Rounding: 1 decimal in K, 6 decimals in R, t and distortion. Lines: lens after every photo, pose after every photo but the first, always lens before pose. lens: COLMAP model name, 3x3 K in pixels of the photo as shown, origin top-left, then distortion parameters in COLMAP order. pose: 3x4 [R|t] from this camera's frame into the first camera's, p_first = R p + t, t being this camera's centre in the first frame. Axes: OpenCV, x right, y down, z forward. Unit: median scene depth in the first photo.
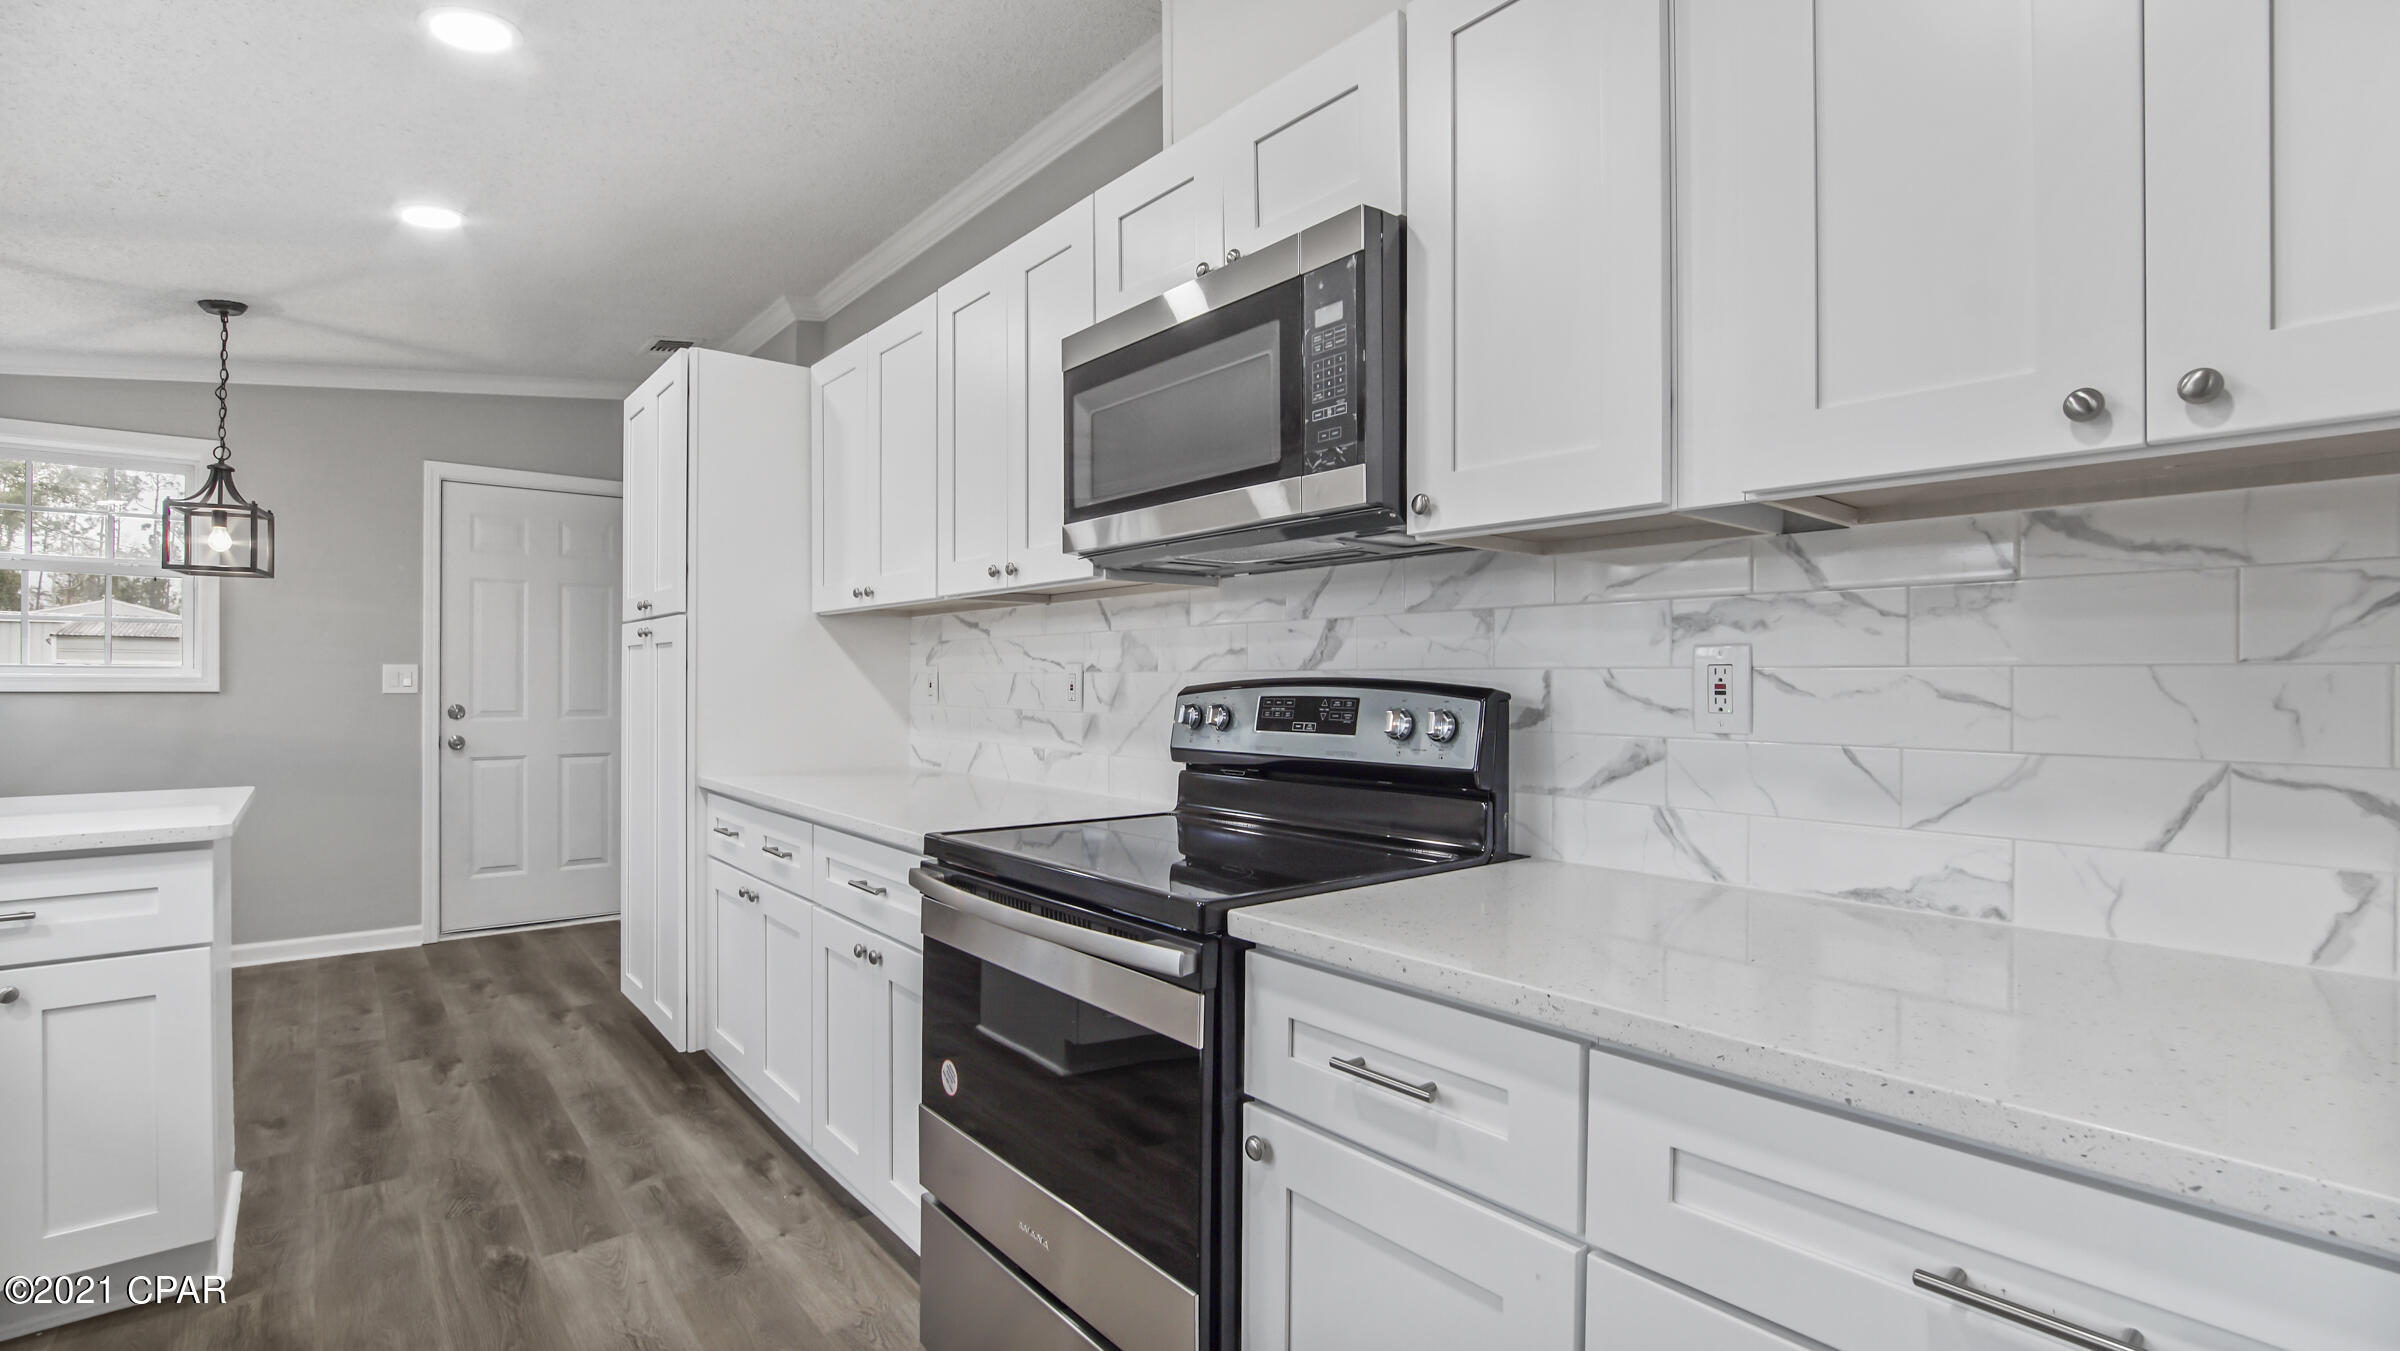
lens RADIAL K [[1085.1, 0, 1185.2], [0, 1085.1, 683.6], [0, 0, 1]] dist [-0.025325, 0.005490]
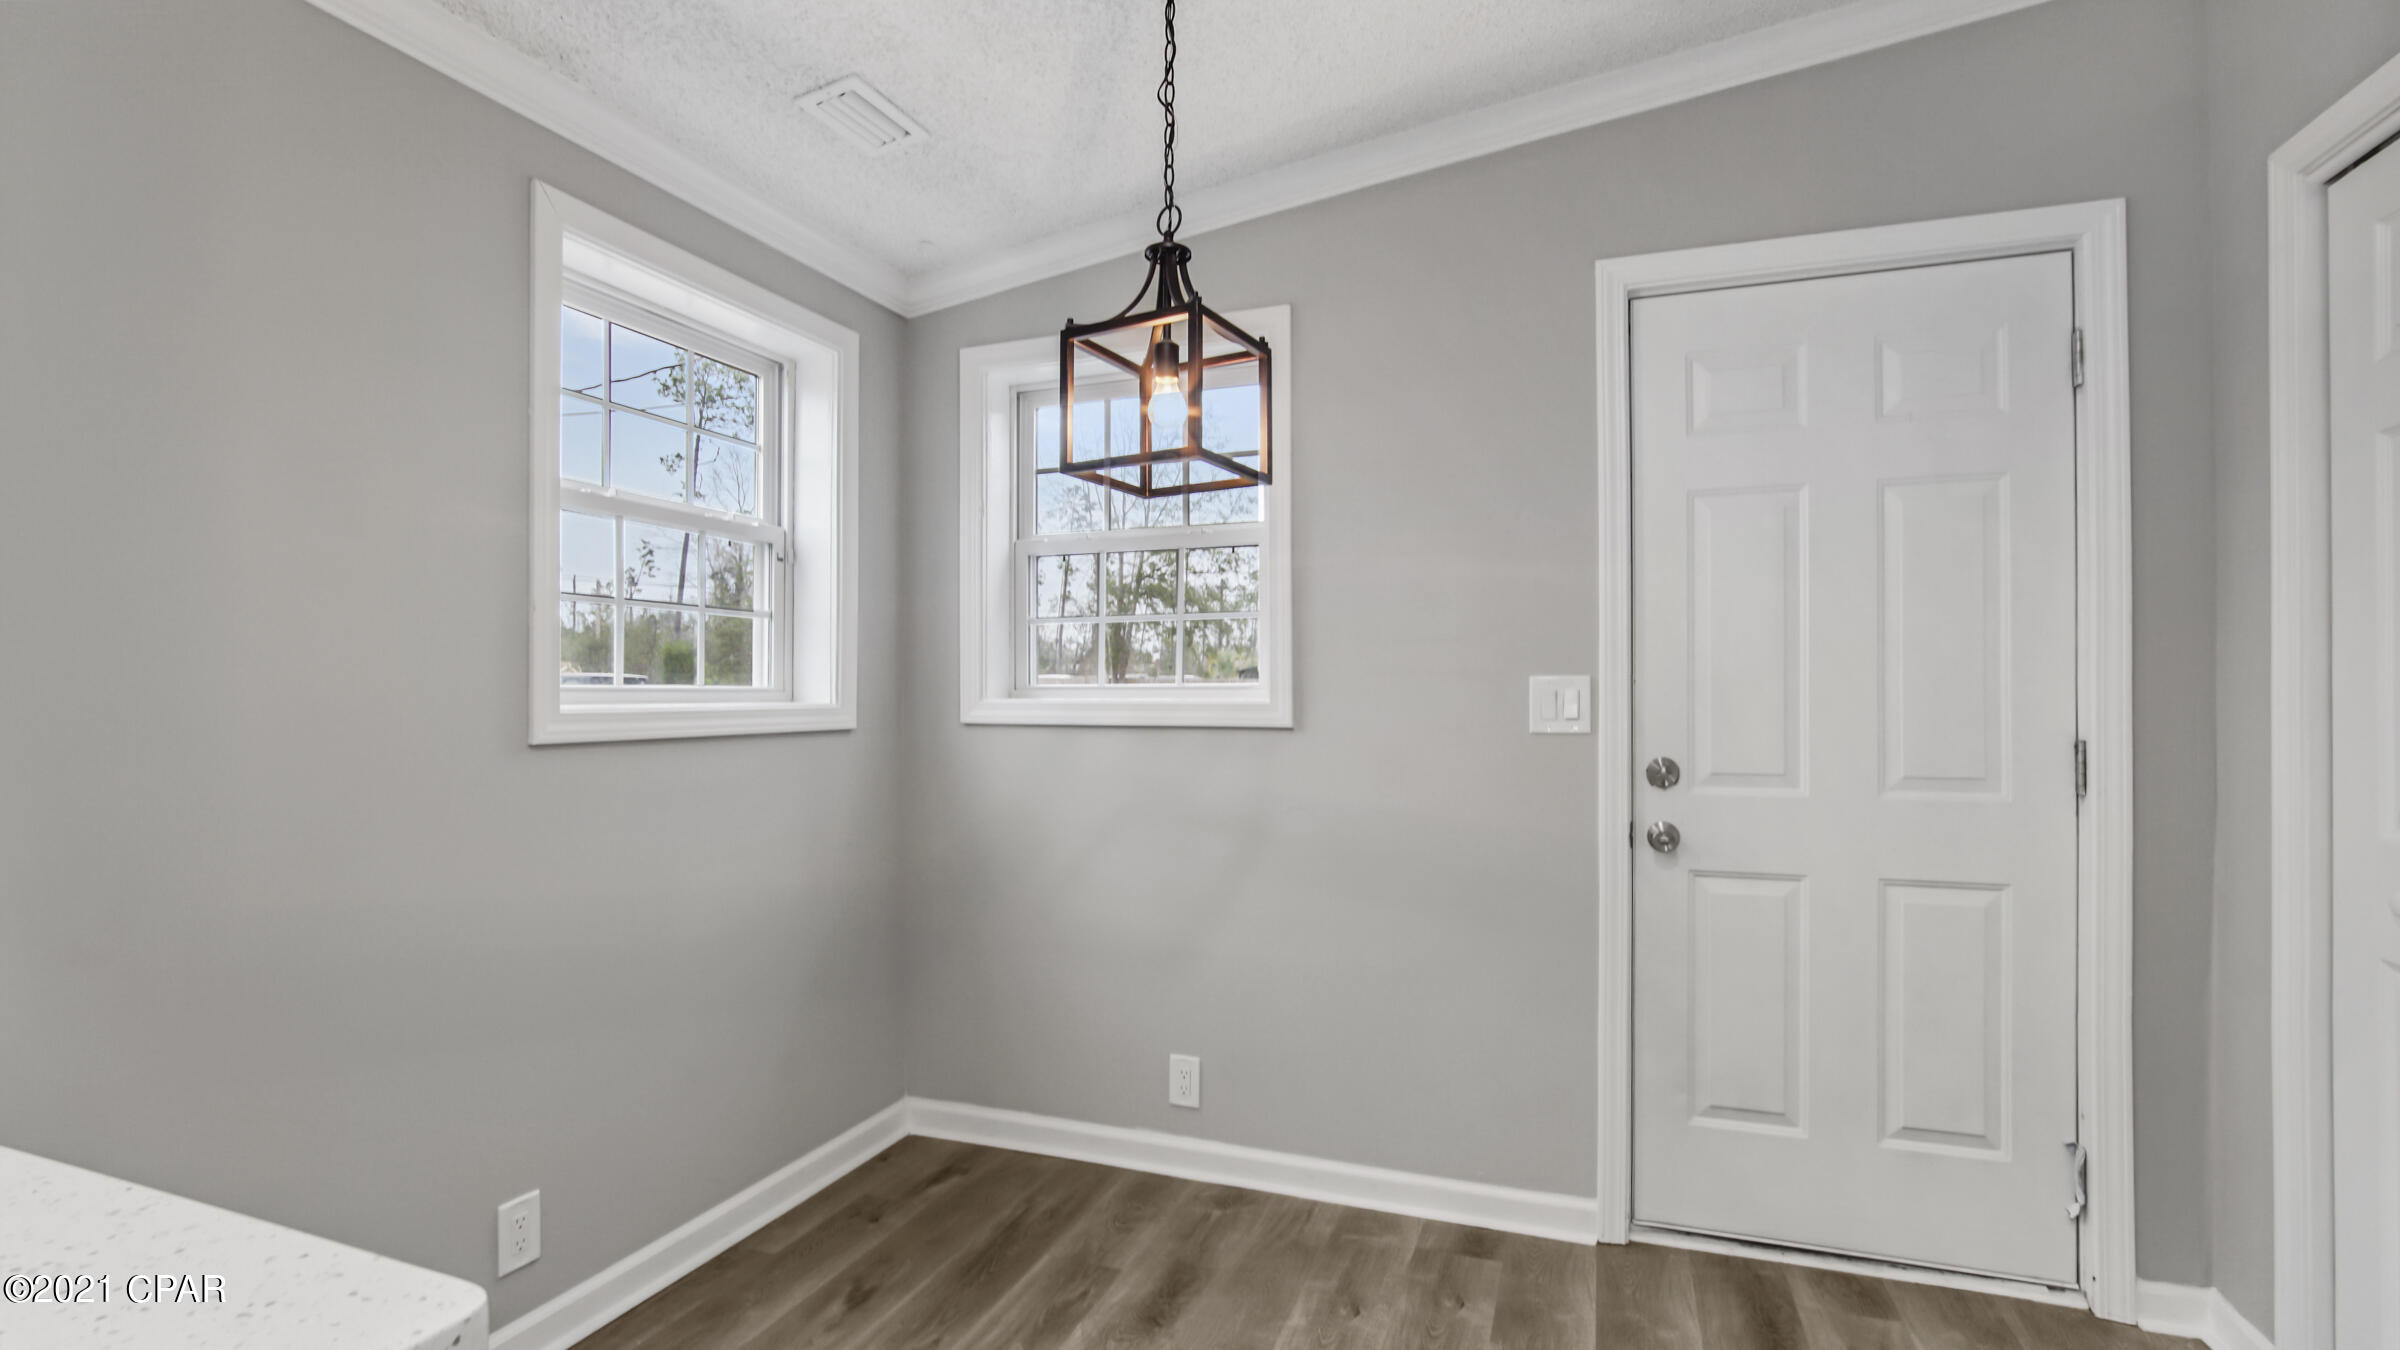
lens RADIAL K [[1085.1, 0, 1191.5], [0, 1085.1, 693.2], [0, 0, 1]] dist [-0.025325, 0.005490]
pose [[0.500969, -0.013843, -0.865354, -0.711982], [-0.001990, 0.999851, -0.017147, -0.000769], [0.865463, 0.010312, 0.500867, 1.118843]]
